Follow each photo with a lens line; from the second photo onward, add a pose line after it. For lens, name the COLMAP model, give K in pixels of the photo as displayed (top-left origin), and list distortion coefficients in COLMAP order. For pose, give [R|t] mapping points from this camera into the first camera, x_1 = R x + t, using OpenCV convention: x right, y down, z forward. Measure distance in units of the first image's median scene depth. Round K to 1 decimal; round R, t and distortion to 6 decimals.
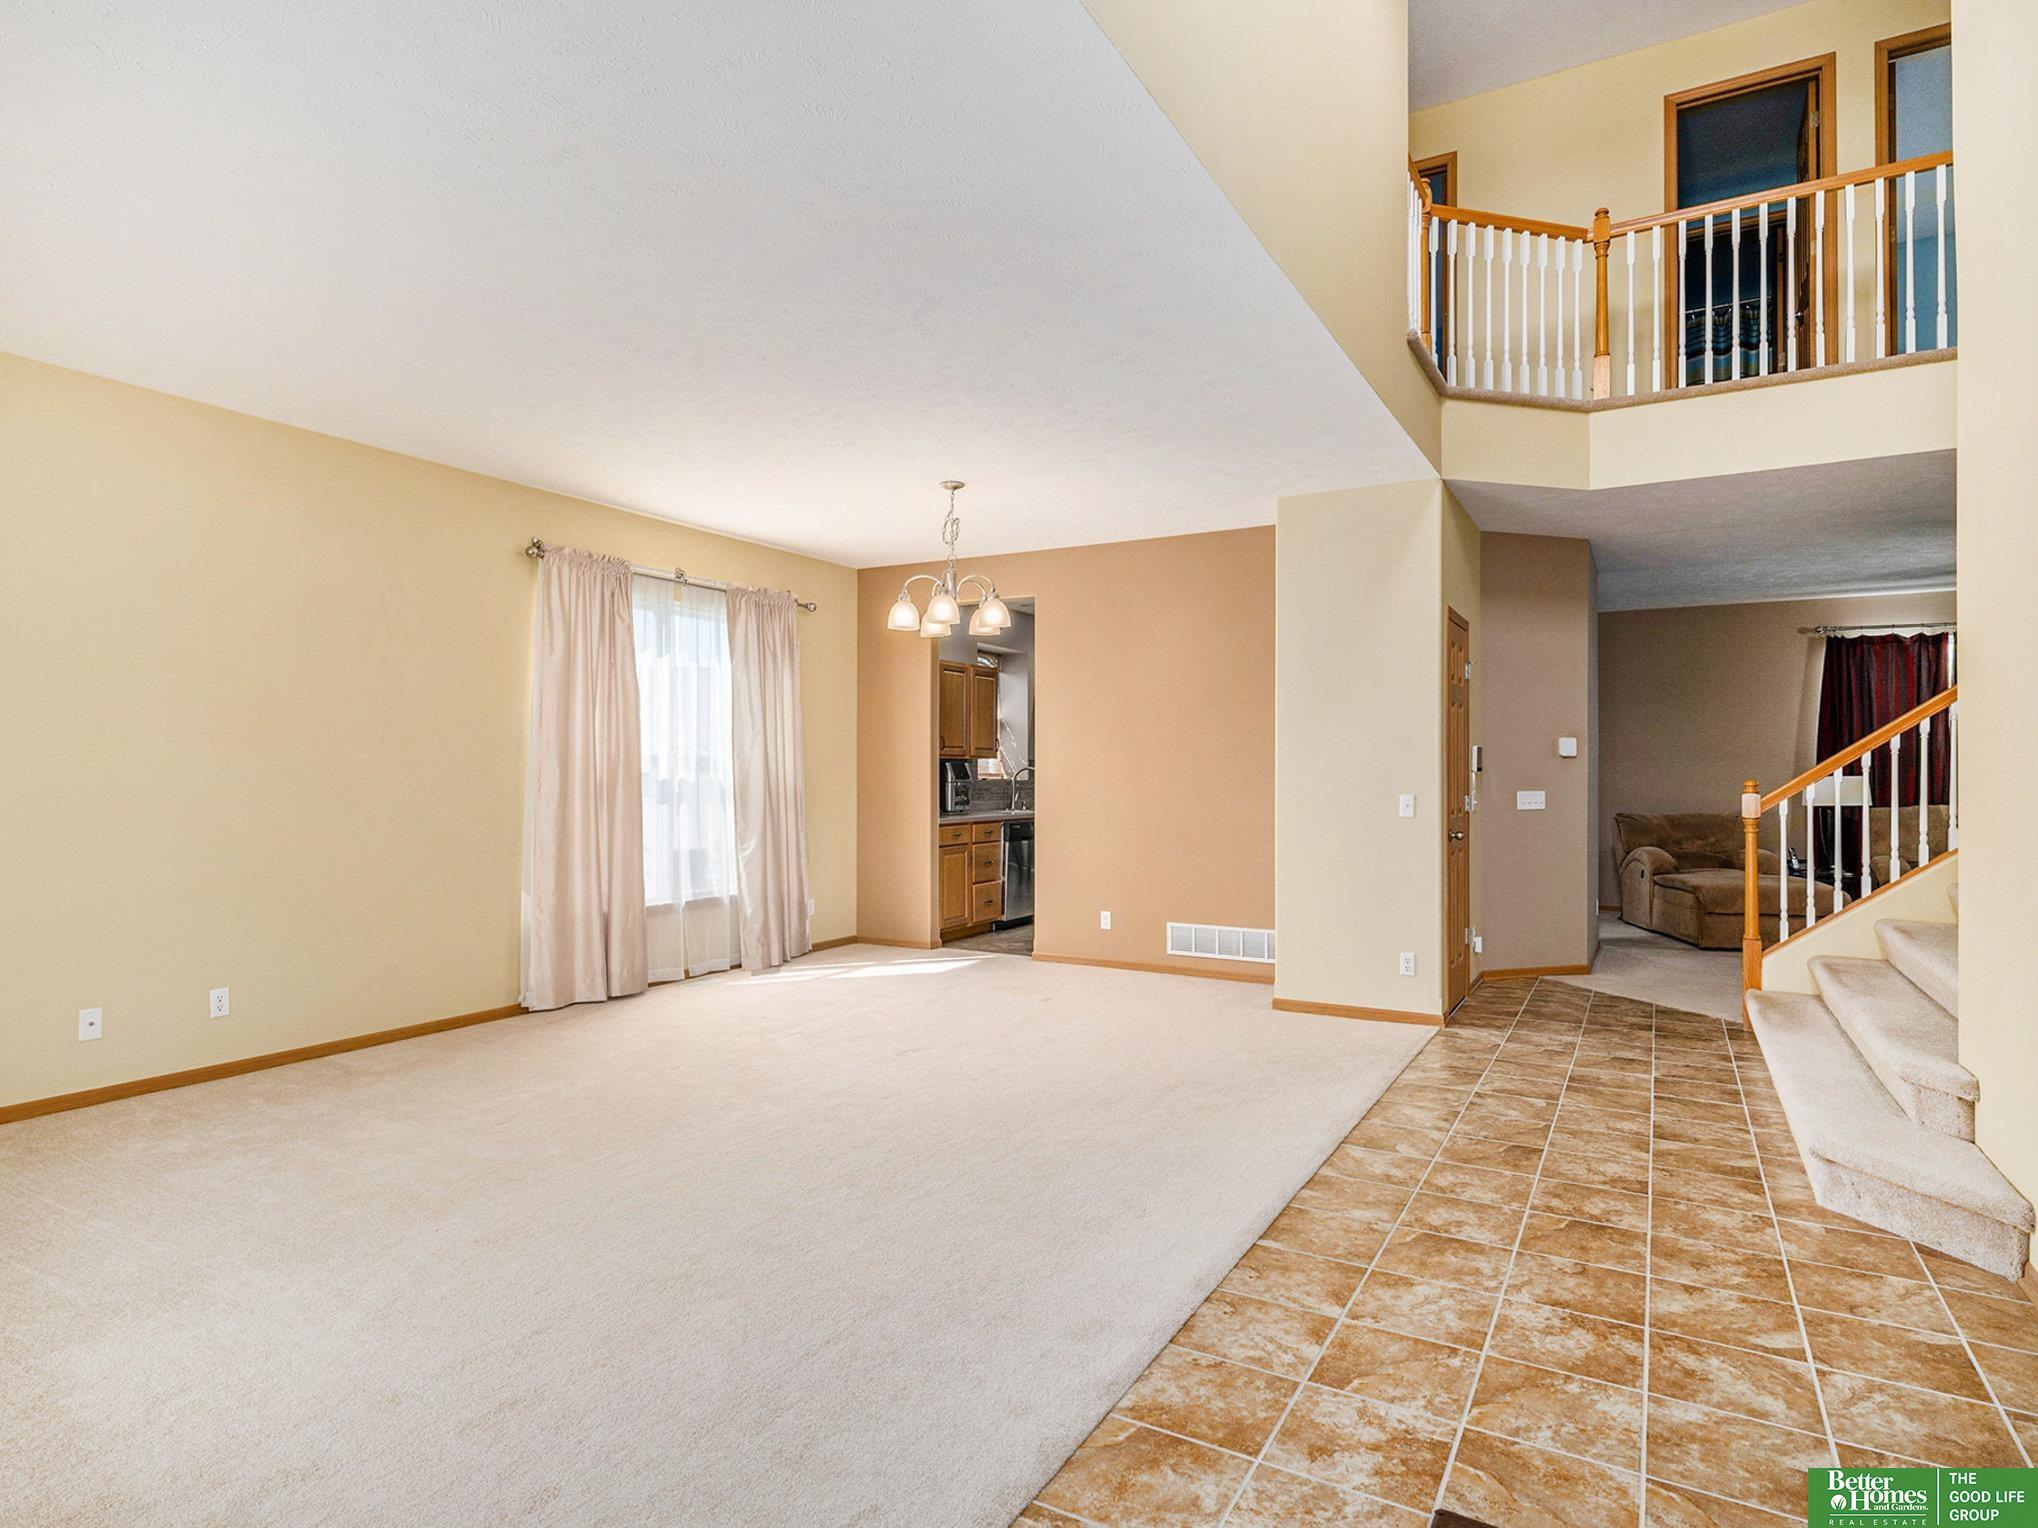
lens RADIAL K [[1126.5, 0, 1018.9], [0, 1126.5, 768.7], [0, 0, 1]] dist [0.000167, 0.000034]
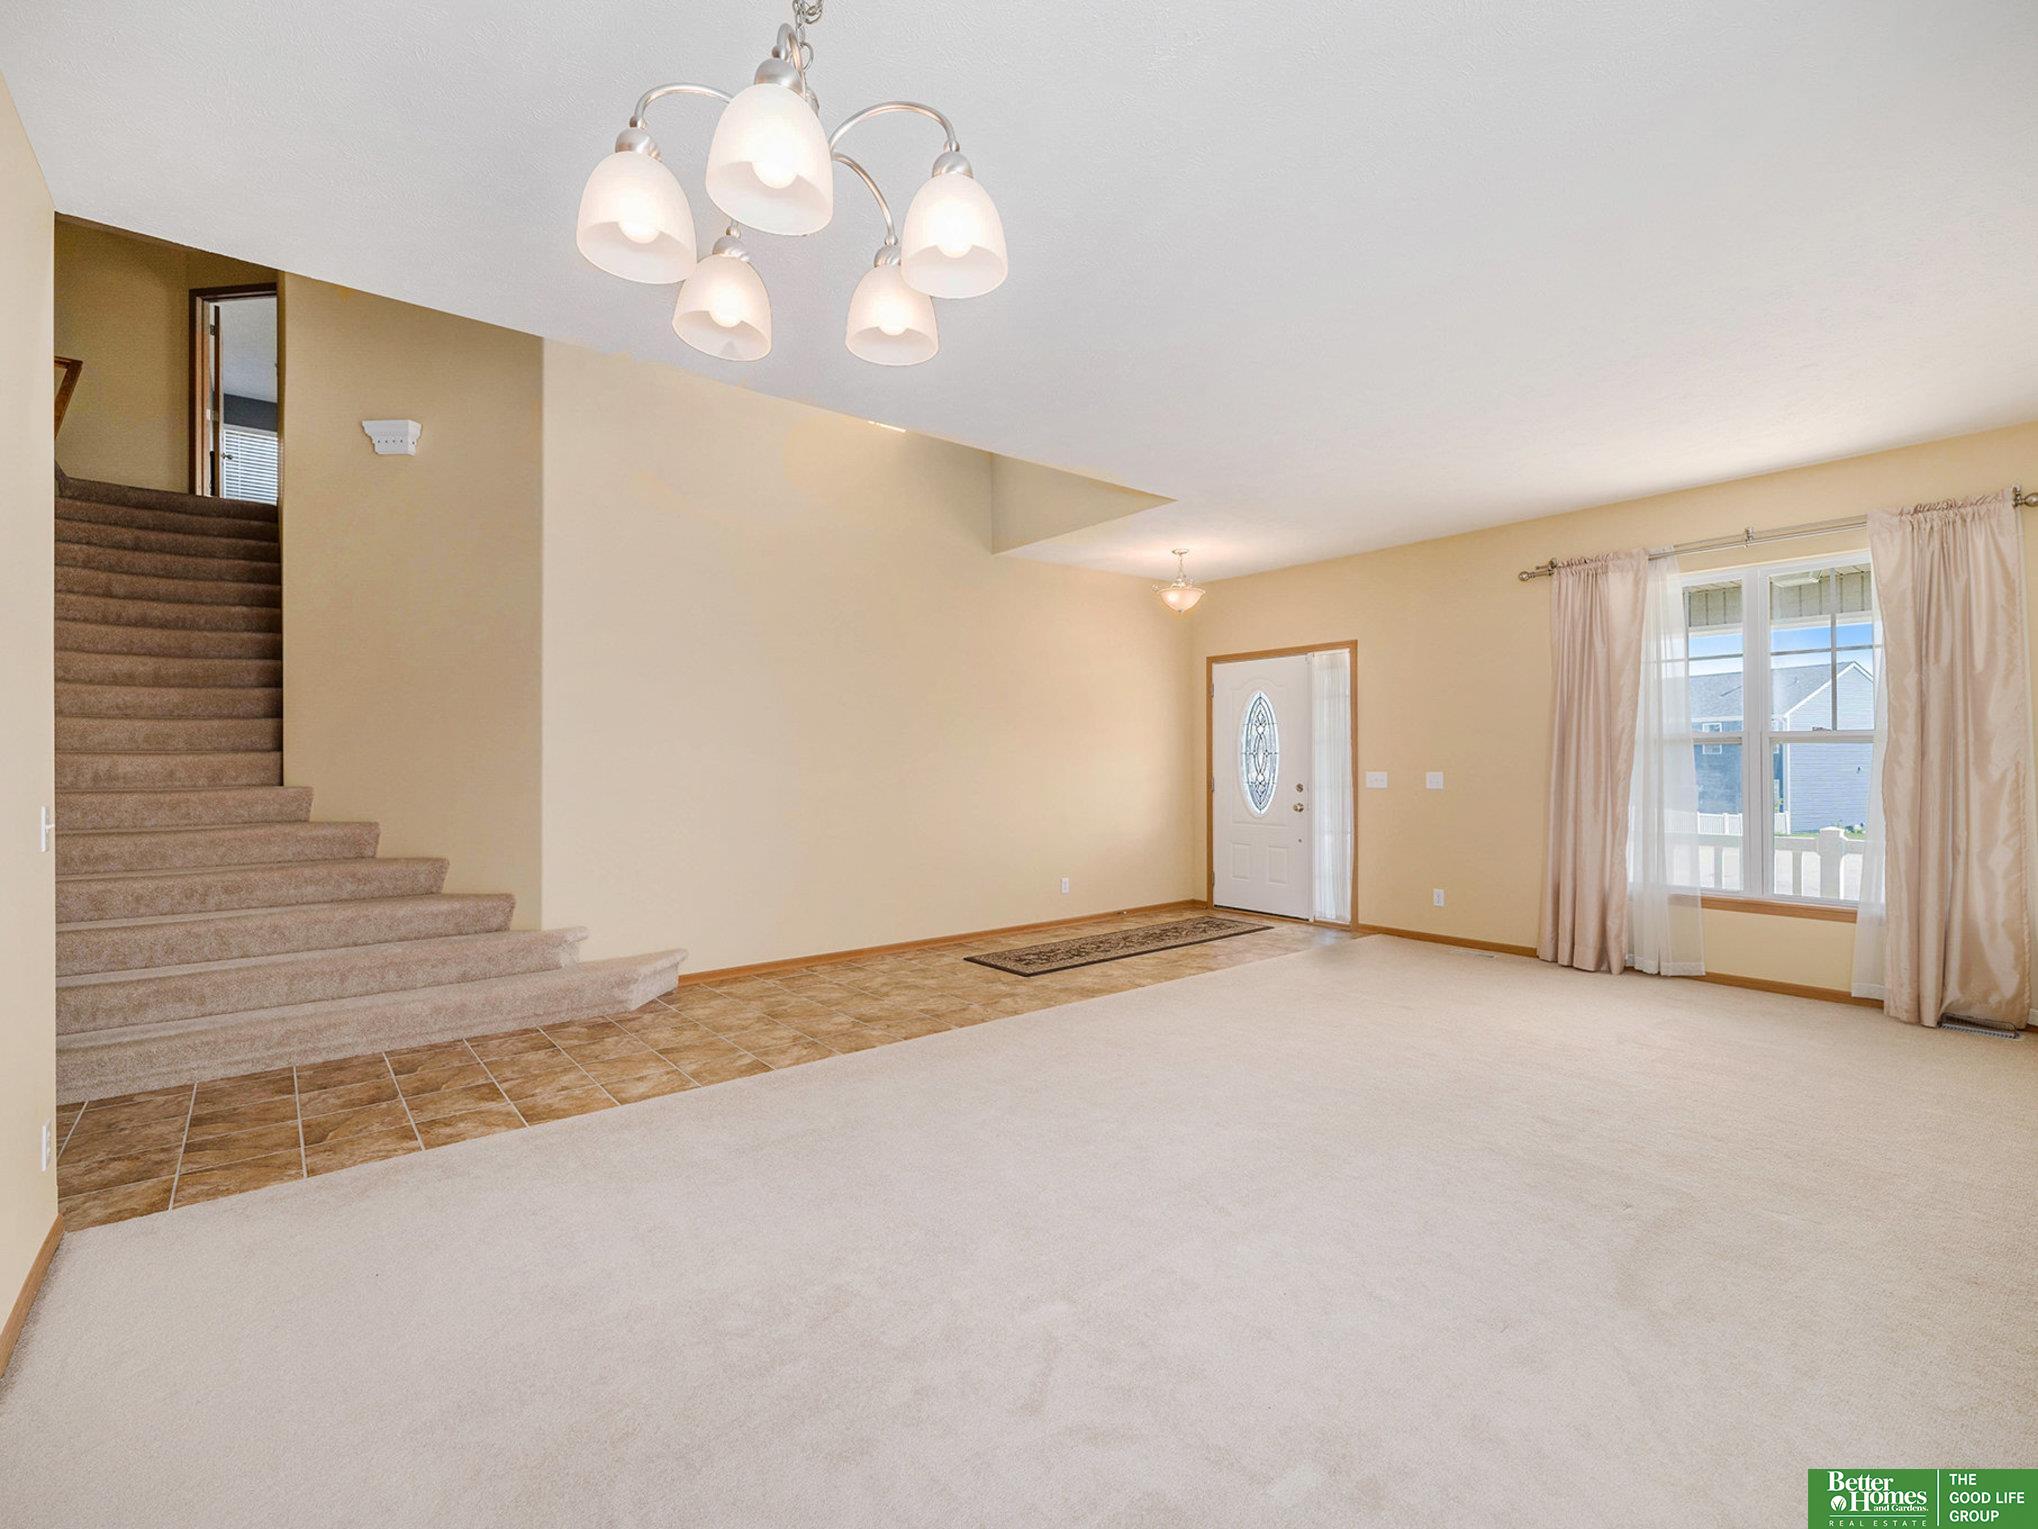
lens RADIAL K [[928.9, 0, 1019.9], [0, 928.9, 764.3], [0, 0, 1]] dist [-0.000136, -0.000029]
pose [[-0.936411, 0.004942, 0.350870, -0.315510], [0.003845, 0.999985, -0.003823, 0.016033], [-0.350883, -0.002231, -0.936417, 1.932265]]
